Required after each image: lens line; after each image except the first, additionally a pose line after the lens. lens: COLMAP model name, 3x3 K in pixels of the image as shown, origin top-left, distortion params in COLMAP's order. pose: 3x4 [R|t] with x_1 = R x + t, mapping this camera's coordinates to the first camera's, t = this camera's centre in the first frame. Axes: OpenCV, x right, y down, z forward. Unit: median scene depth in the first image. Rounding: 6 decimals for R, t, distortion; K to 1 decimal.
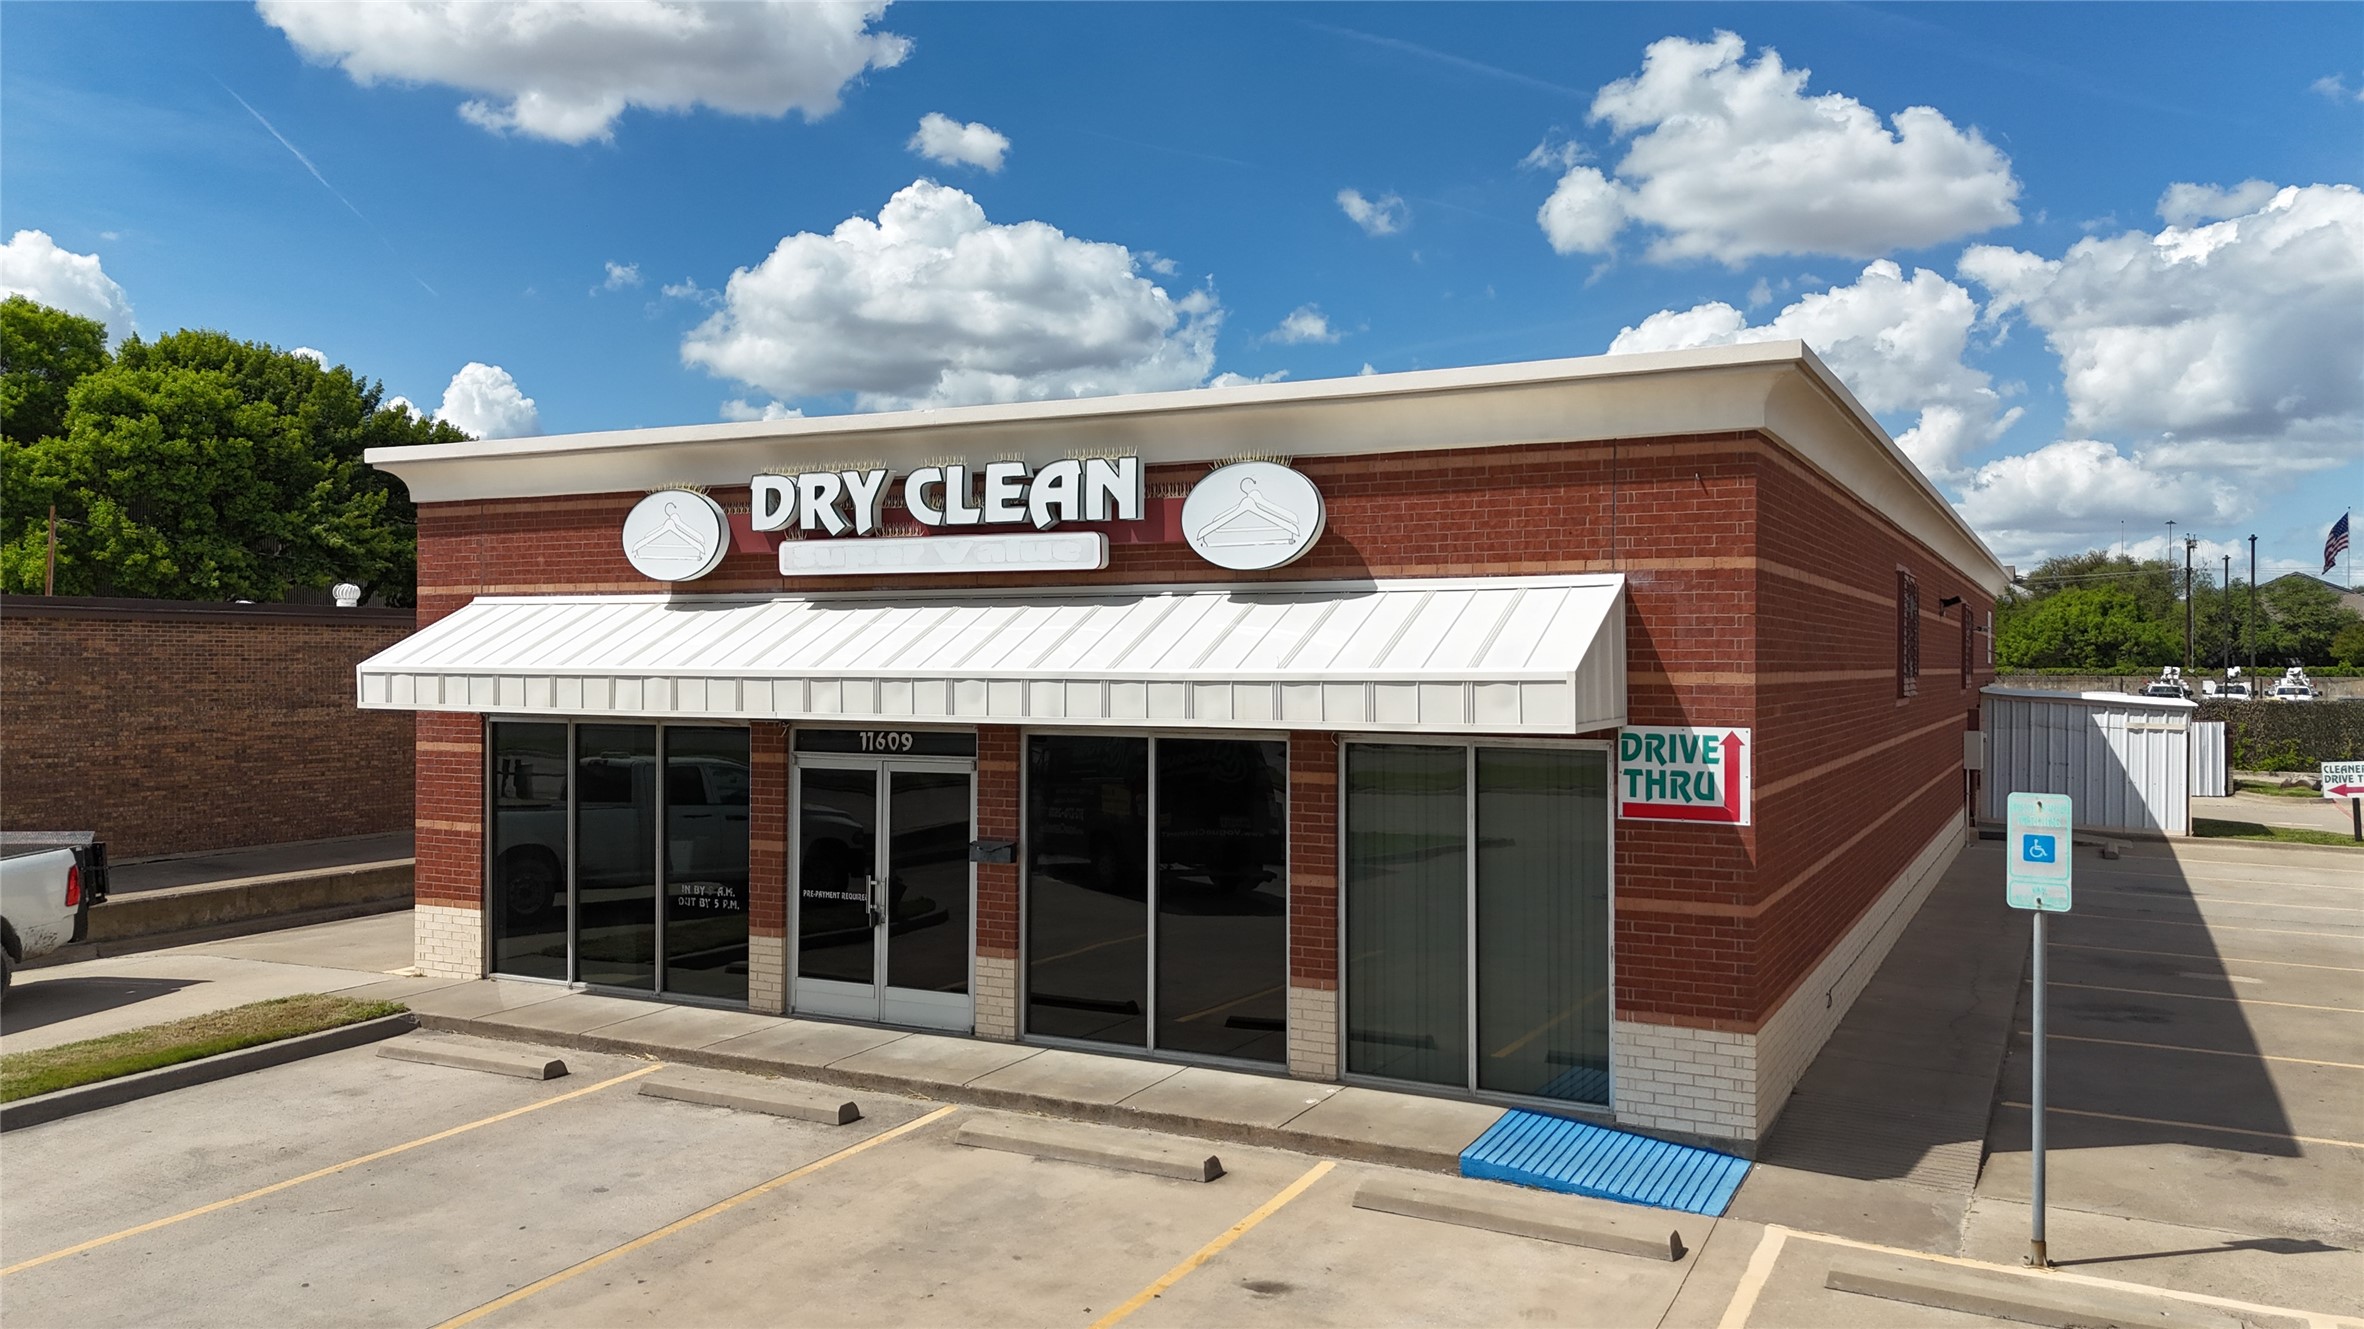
lens RADIAL K [[1748.9, 0, 1203.2], [0, 1748.9, 655.7], [0, 0, 1]] dist [0.041671, -0.014125]
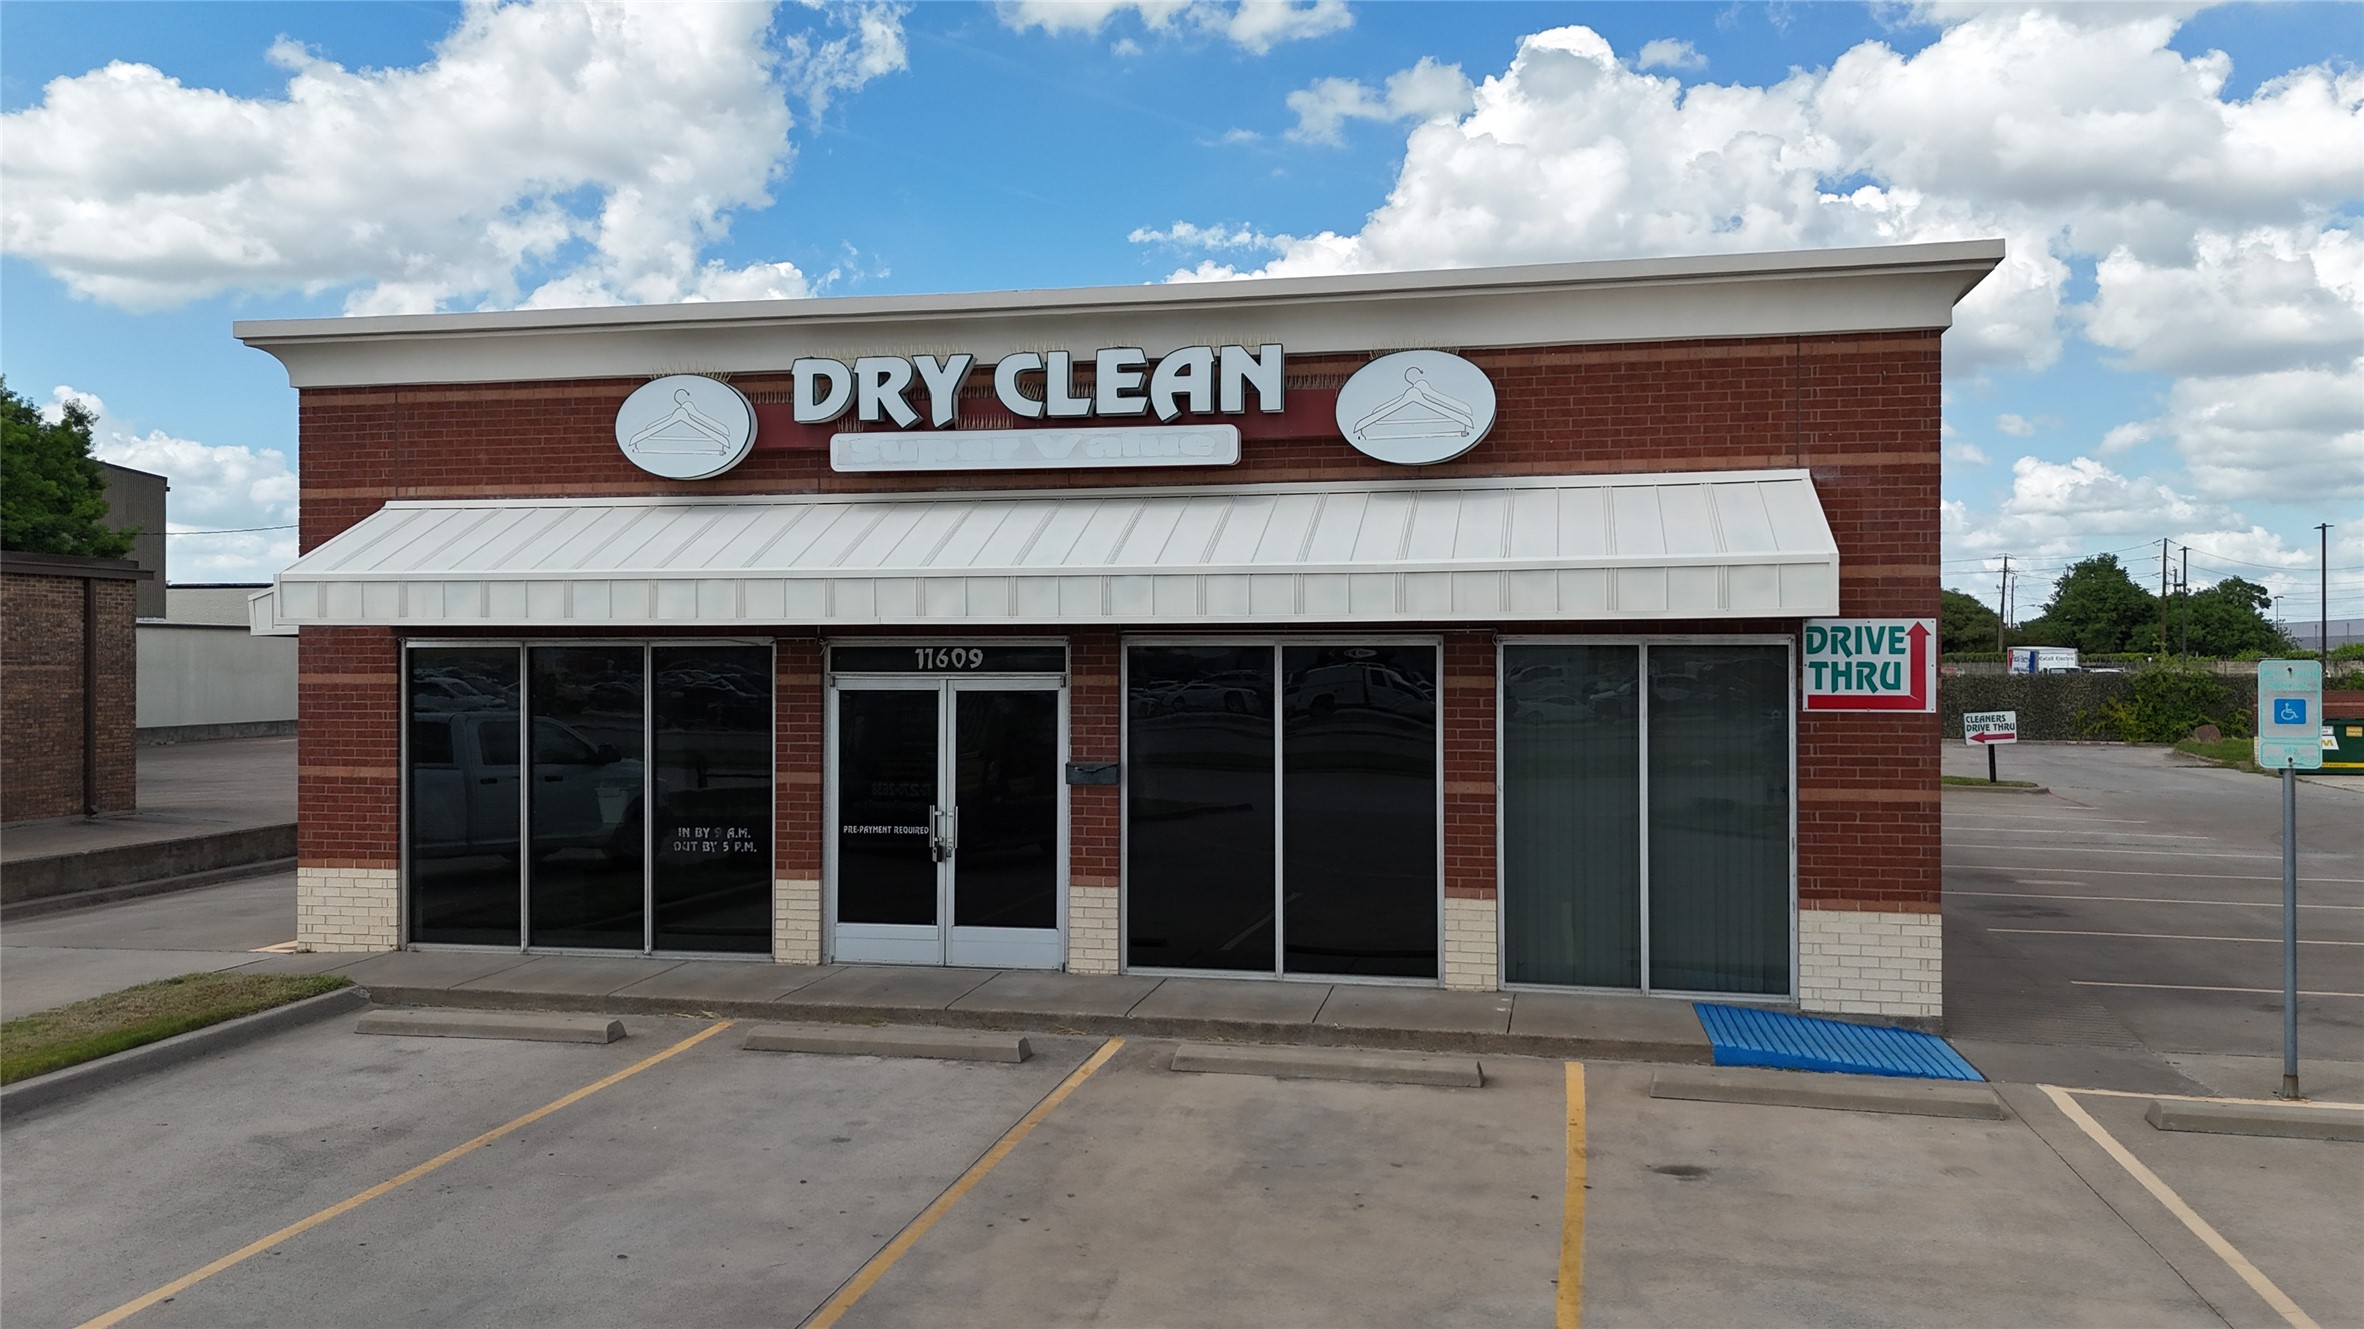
lens RADIAL K [[1748.9, 0, 1179.2], [0, 1748.9, 670.2], [0, 0, 1]] dist [0.041671, -0.014125]
pose [[0.965295, -0.004364, 0.261125, -0.364945], [0.002939, 0.999979, 0.005846, 0.060598], [-0.261144, -0.004876, 0.965287, 0.110394]]
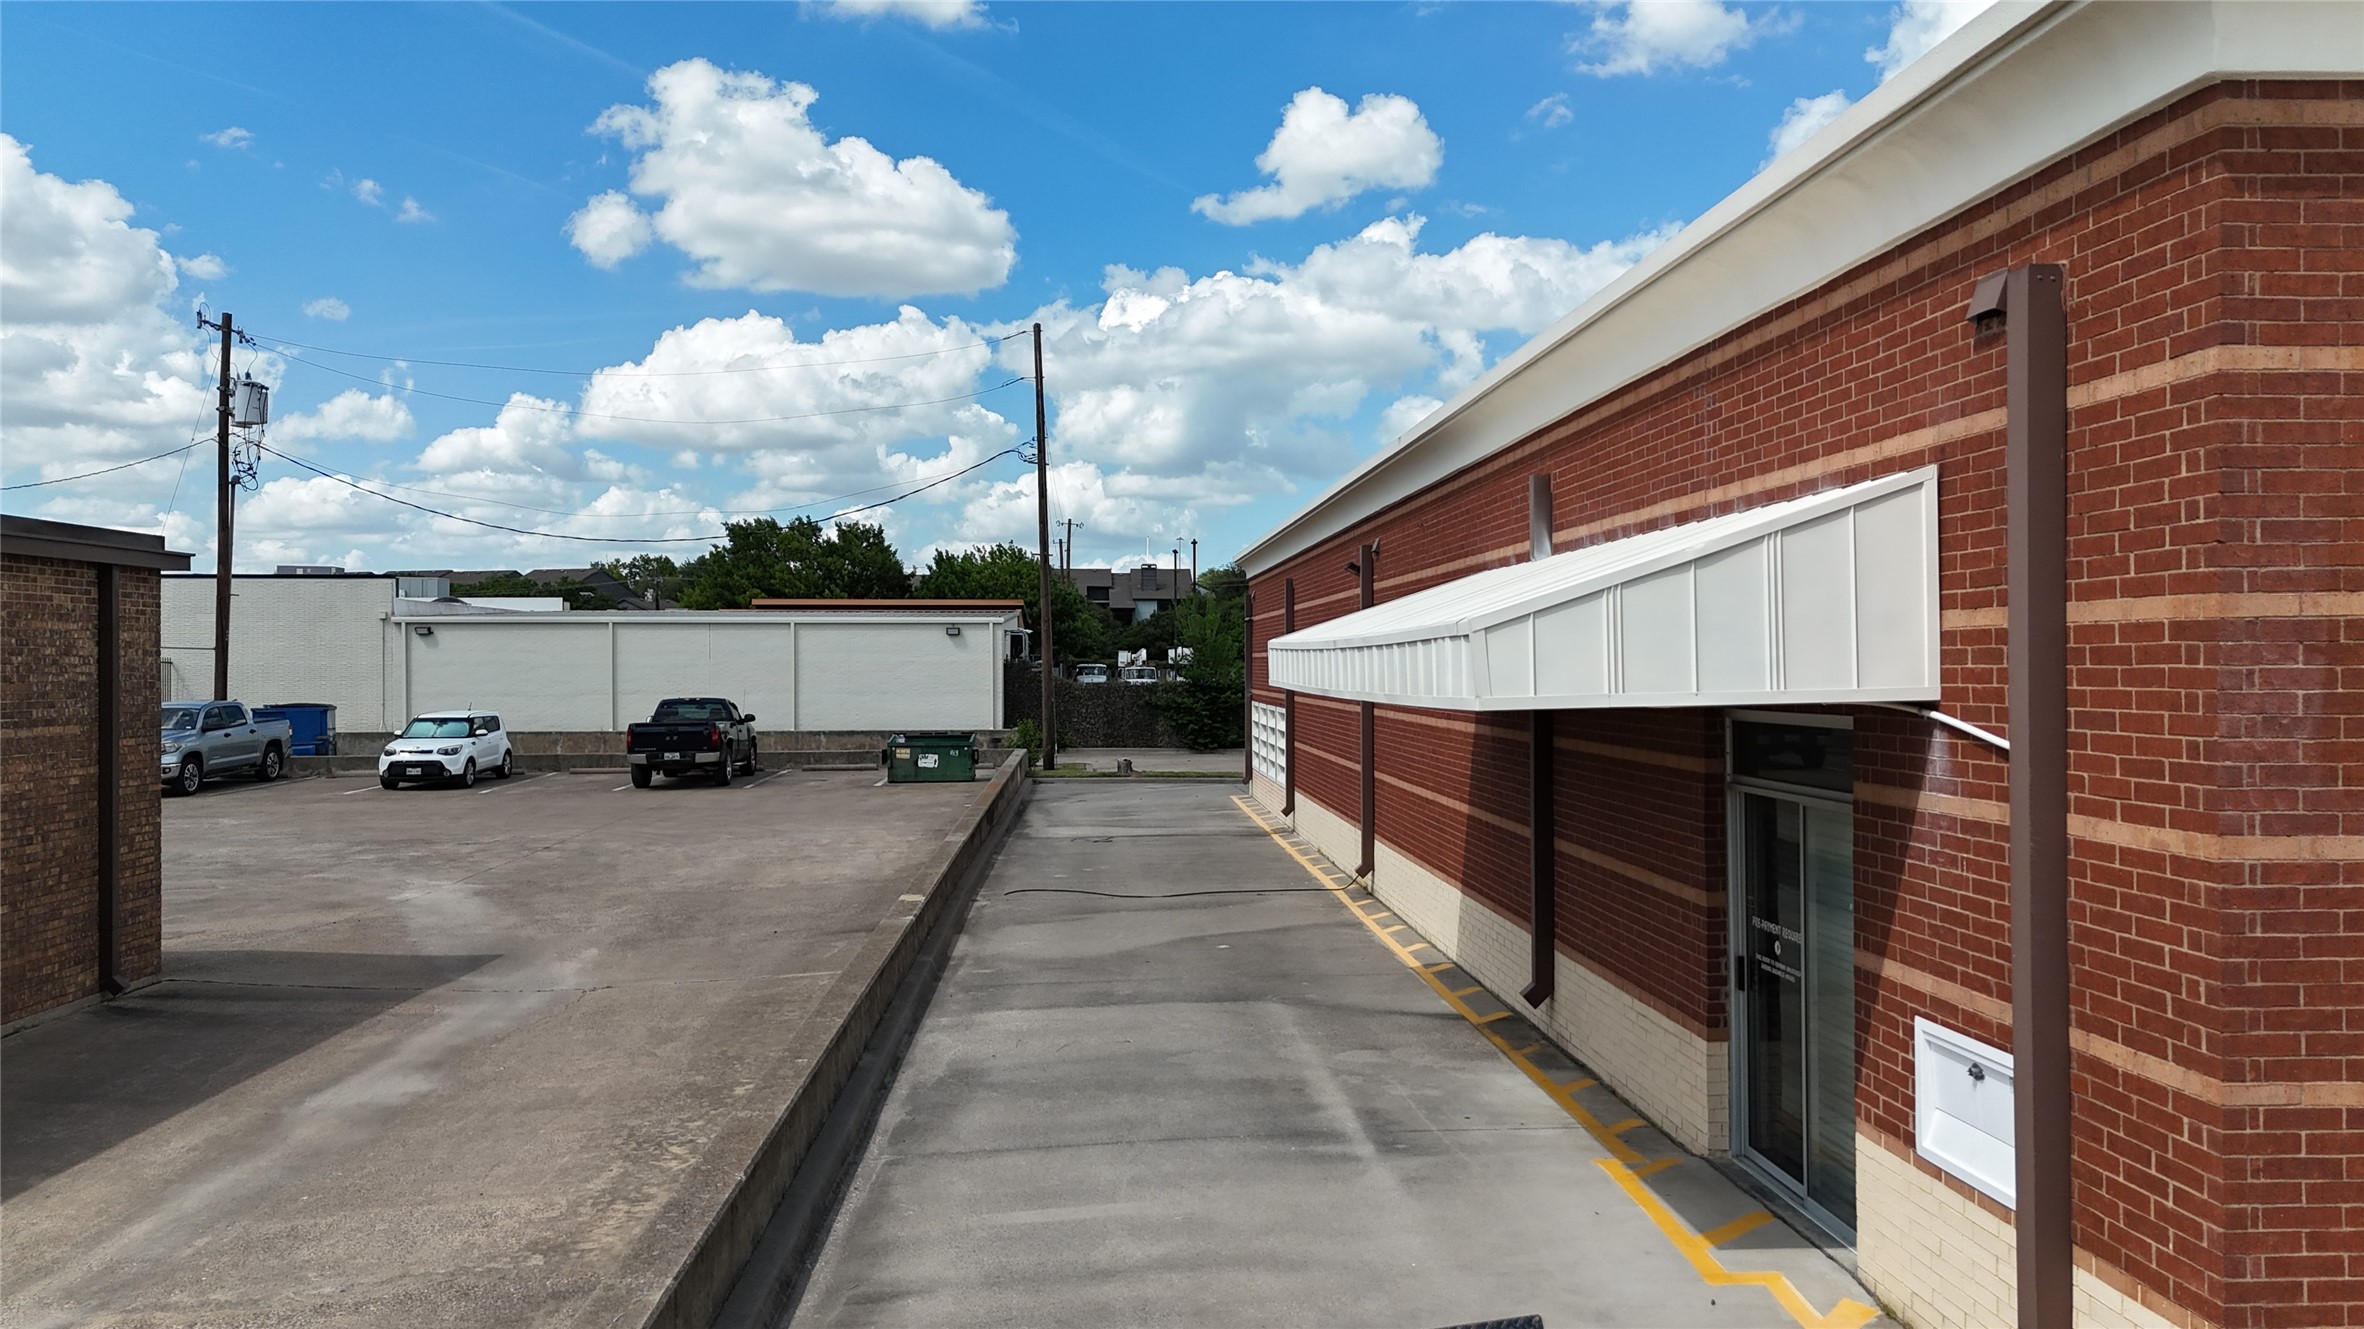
lens RADIAL K [[1748.9, 0, 1186.6], [0, 1748.9, 657.9], [0, 0, 1]] dist [0.041671, -0.014125]
pose [[0.860130, -0.005157, 0.510049, -1.072213], [0.005392, 0.999985, 0.001019, 0.021502], [-0.510046, 0.001874, 0.860145, 1.147152]]
